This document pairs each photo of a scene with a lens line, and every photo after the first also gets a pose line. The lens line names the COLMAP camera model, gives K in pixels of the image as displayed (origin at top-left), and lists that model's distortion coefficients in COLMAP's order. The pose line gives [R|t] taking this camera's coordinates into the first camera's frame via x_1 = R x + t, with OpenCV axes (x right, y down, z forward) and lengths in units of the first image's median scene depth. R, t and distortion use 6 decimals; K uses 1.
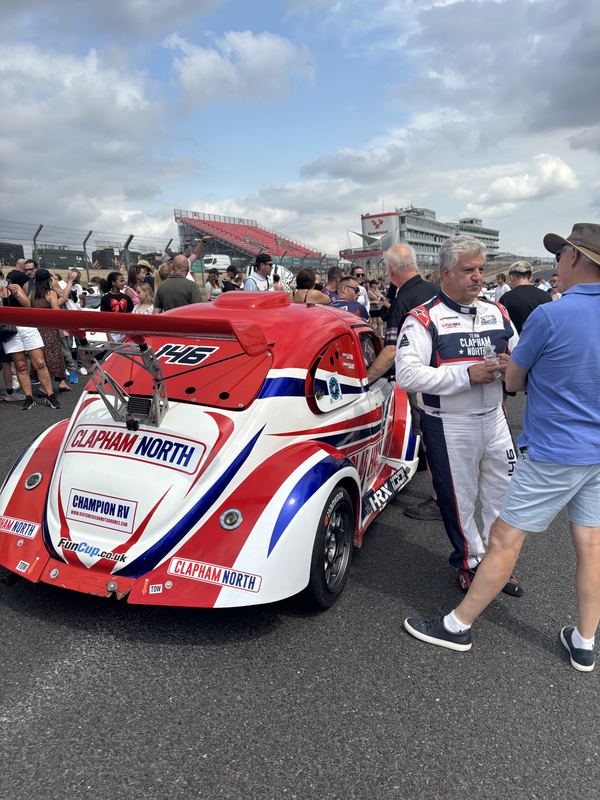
lens RADIAL K [[587.2, 0, 302.7], [0, 587.2, 401.2], [0, 0, 1]] dist [0.028721, -0.027504]
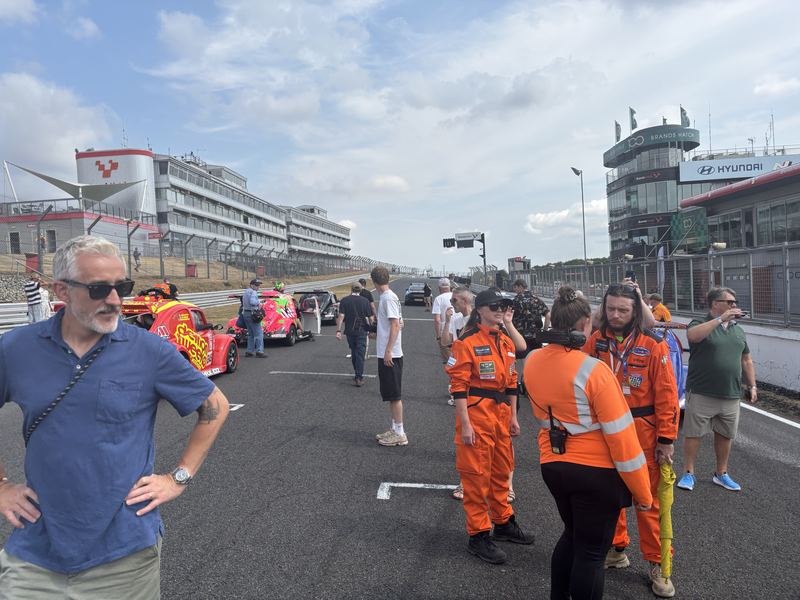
lens RADIAL K [[587.2, 0, 399.2], [0, 587.2, 299.1], [0, 0, 1]] dist [0.028721, -0.027504]
pose [[0.927013, 0.026665, 0.374080, 1.969312], [0.043642, 0.983022, -0.178221, -1.035137], [-0.372482, 0.181538, 0.910111, 5.344557]]
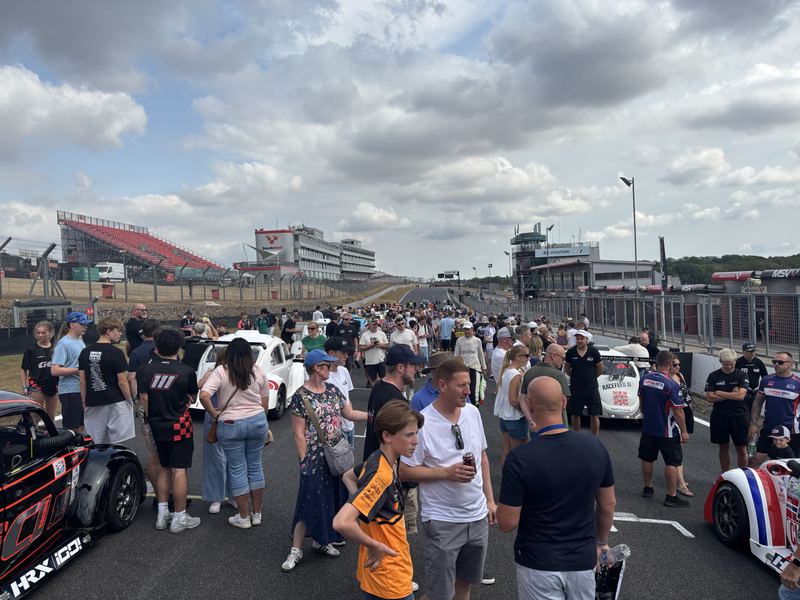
lens RADIAL K [[587.2, 0, 395.1], [0, 587.2, 297.7], [0, 0, 1]] dist [0.028721, -0.027504]
pose [[0.931594, 0.032243, 0.362068, -0.457639], [0.037251, 0.982346, -0.183327, -0.082867], [-0.361587, 0.184273, 0.913947, 0.118700]]
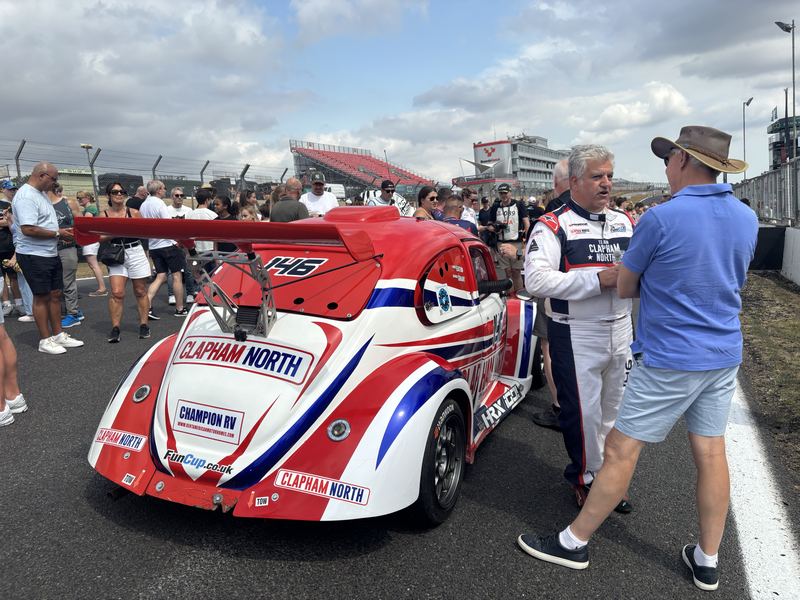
lens RADIAL K [[587.2, 0, 401.0], [0, 587.2, 298.2], [0, 0, 1]] dist [0.028721, -0.027504]
pose [[0.999626, -0.005728, -0.026737, 0.001533], [0.004366, 0.998703, -0.050726, 0.004942], [0.026993, 0.050590, 0.998355, 0.001838]]
